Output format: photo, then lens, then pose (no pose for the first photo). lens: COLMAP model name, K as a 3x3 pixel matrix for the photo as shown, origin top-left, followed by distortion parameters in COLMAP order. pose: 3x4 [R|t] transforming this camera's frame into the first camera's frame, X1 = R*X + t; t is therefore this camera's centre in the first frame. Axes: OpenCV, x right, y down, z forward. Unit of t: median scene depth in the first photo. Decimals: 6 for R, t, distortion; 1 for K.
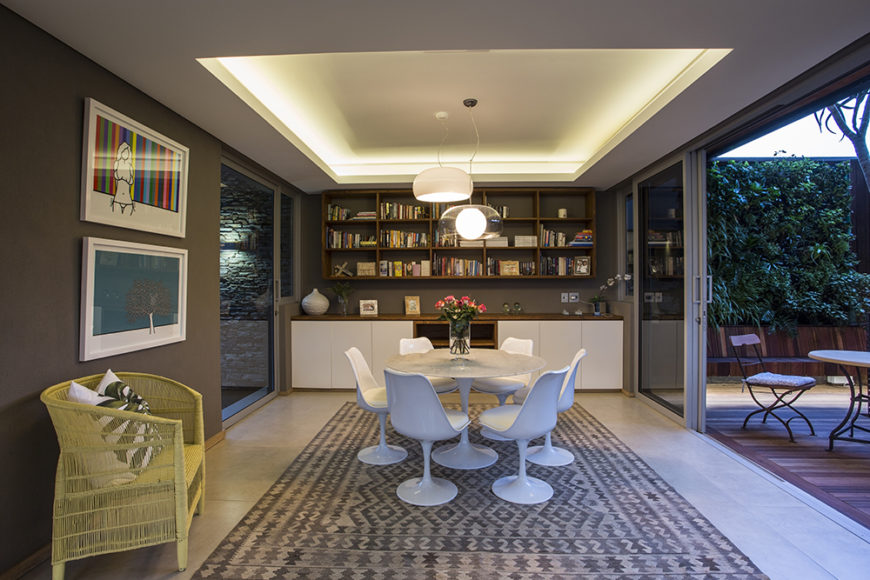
lens RADIAL K [[442.5, 0, 439.5], [0, 442.5, 274.9], [0, 0, 1]] dist [-0.019923, 0.002280]
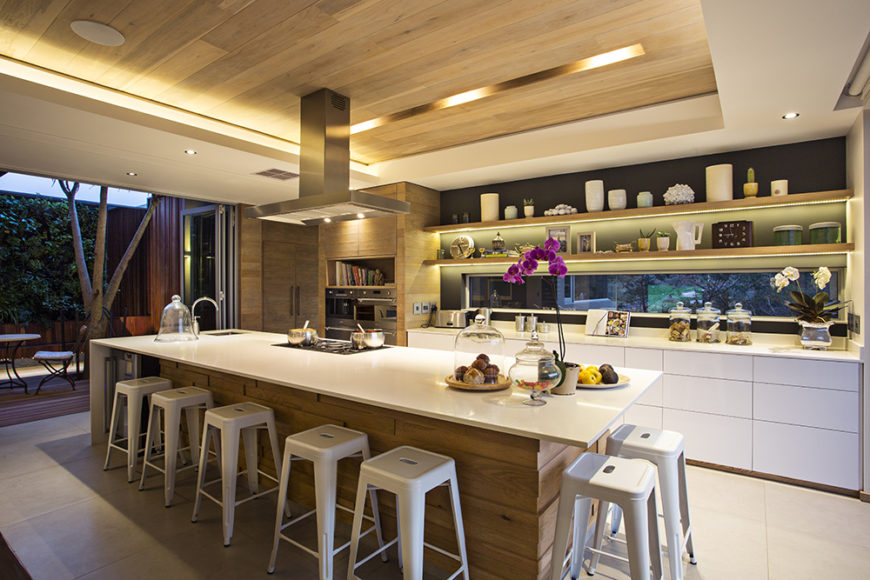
lens RADIAL K [[442.5, 0, 440.2], [0, 442.5, 283.9], [0, 0, 1]] dist [-0.019923, 0.002280]
pose [[0.561571, 0.003648, 0.827421, 0.353152], [-0.015630, 0.999859, 0.006200, -0.028149], [-0.827281, -0.016414, 0.561548, -0.781747]]
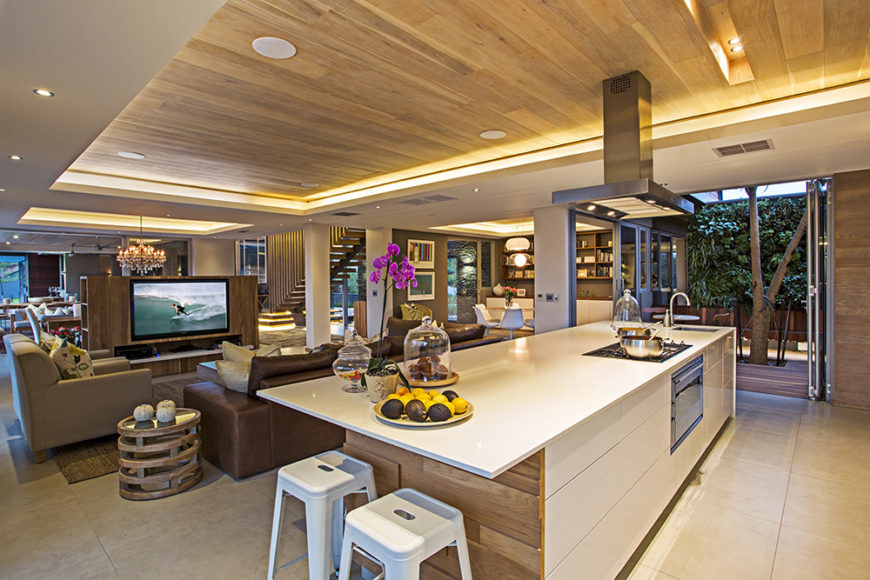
lens RADIAL K [[445.6, 0, 441.8], [0, 445.6, 284.4], [0, 0, 1]] dist [-0.055030, -0.000644]
pose [[0.770017, 0.004975, -0.638004, 0.925461], [0.019931, 0.999294, 0.031847, -0.040484], [0.637712, -0.037239, 0.769374, -0.892877]]
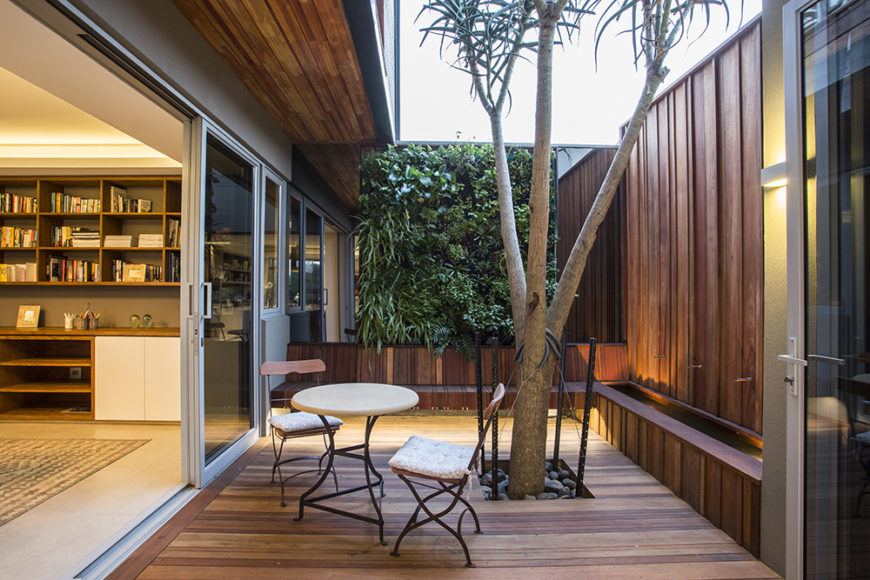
lens RADIAL K [[466.3, 0, 408.0], [0, 466.3, 283.6], [0, 0, 1]] dist [0.000123, 0.001724]
pose [[0.999966, 0.008035, 0.002058, 0.670193], [-0.008038, 0.999966, 0.001553, -0.001108], [-0.002046, -0.001569, 0.999997, 0.126537]]
